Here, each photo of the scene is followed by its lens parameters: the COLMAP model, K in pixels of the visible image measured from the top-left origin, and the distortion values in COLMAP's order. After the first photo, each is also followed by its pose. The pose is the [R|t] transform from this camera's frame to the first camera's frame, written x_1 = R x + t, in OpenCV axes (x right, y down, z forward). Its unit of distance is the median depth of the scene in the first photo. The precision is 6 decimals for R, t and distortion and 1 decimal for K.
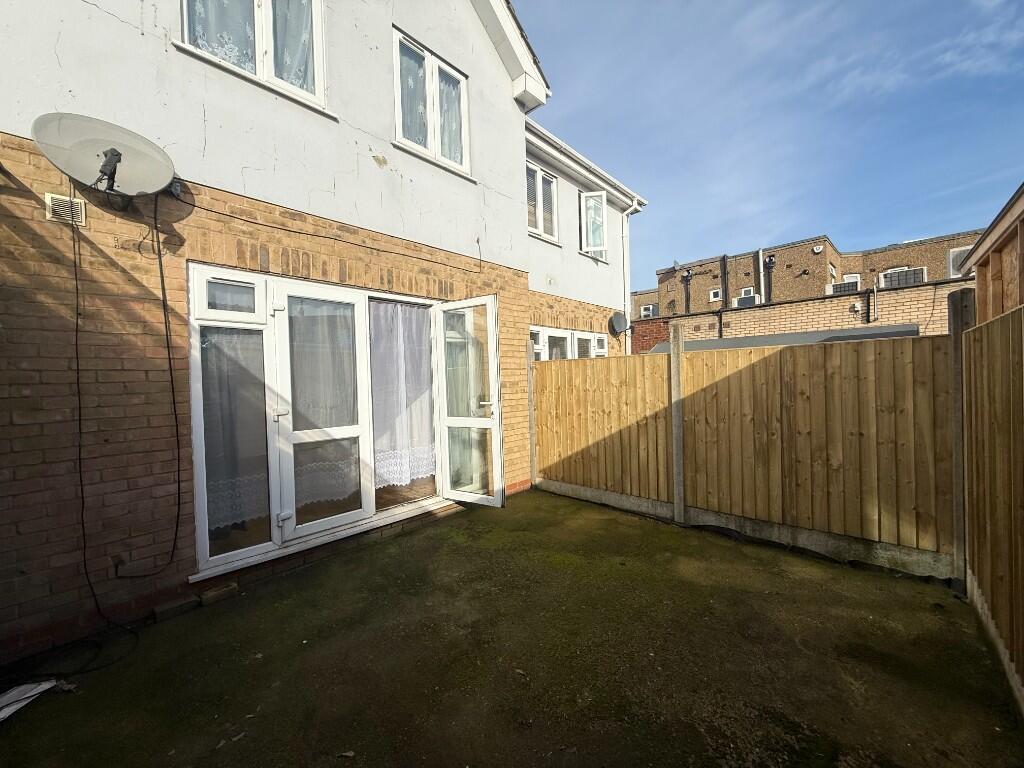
lens RADIAL K [[385.9, 0, 512.0], [0, 385.9, 384.0], [0, 0, 1]] dist [-0.011514, 0.000043]
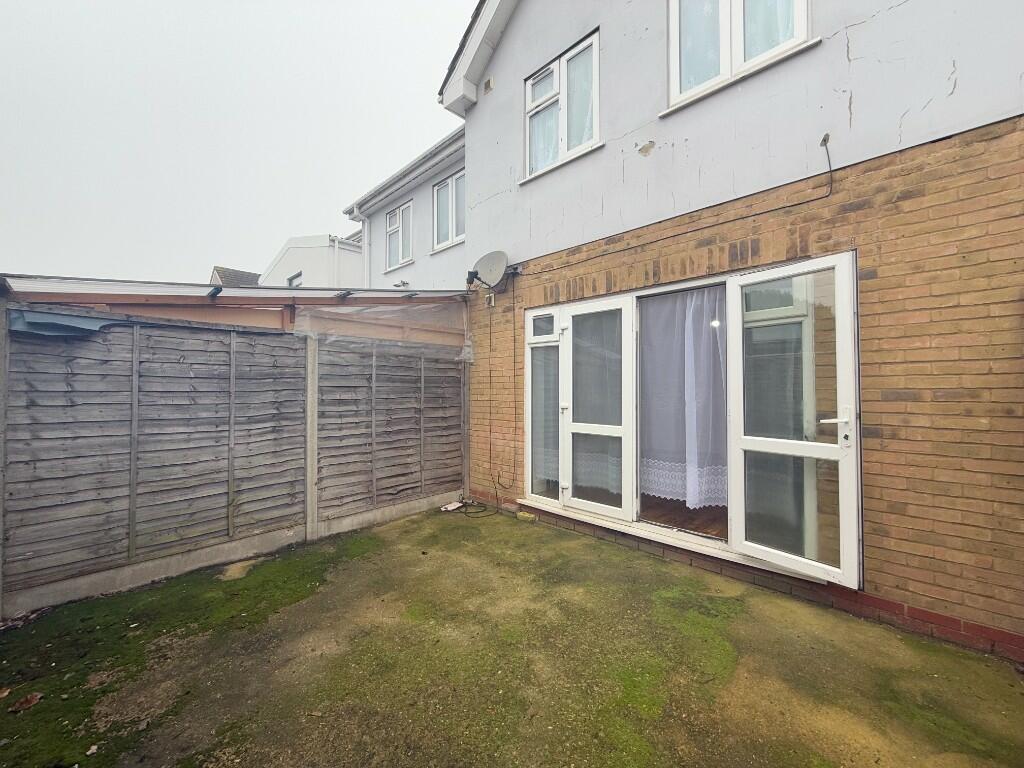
lens RADIAL K [[411.3, 0, 507.7], [0, 411.3, 378.4], [0, 0, 1]] dist [0.000515, 0.000006]
pose [[-0.015991, 0.005084, -0.999859, 0.721041], [-0.007921, 0.999955, 0.005212, -0.025093], [0.999841, 0.008003, -0.015950, 0.735216]]
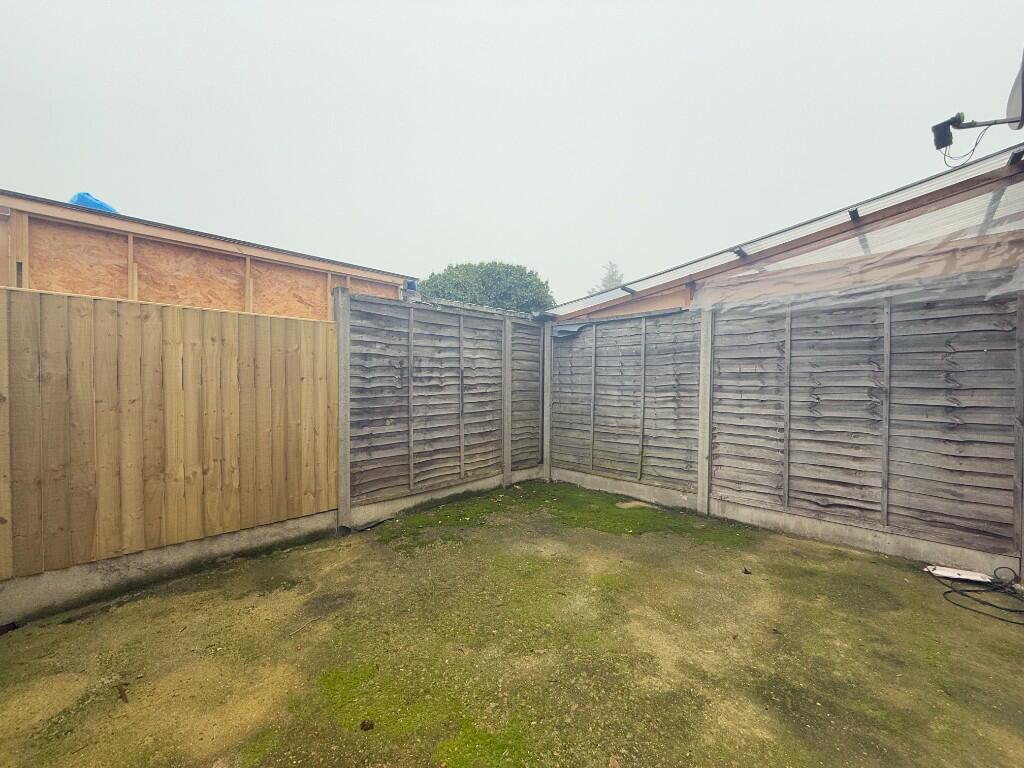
lens RADIAL K [[411.3, 0, 507.7], [0, 411.3, 378.4], [0, 0, 1]] dist [0.000515, 0.000006]
pose [[-0.998702, 0.019768, 0.046932, 0.080026], [0.019643, 0.999802, -0.003122, 0.053228], [-0.046985, -0.002196, -0.998893, 1.328188]]
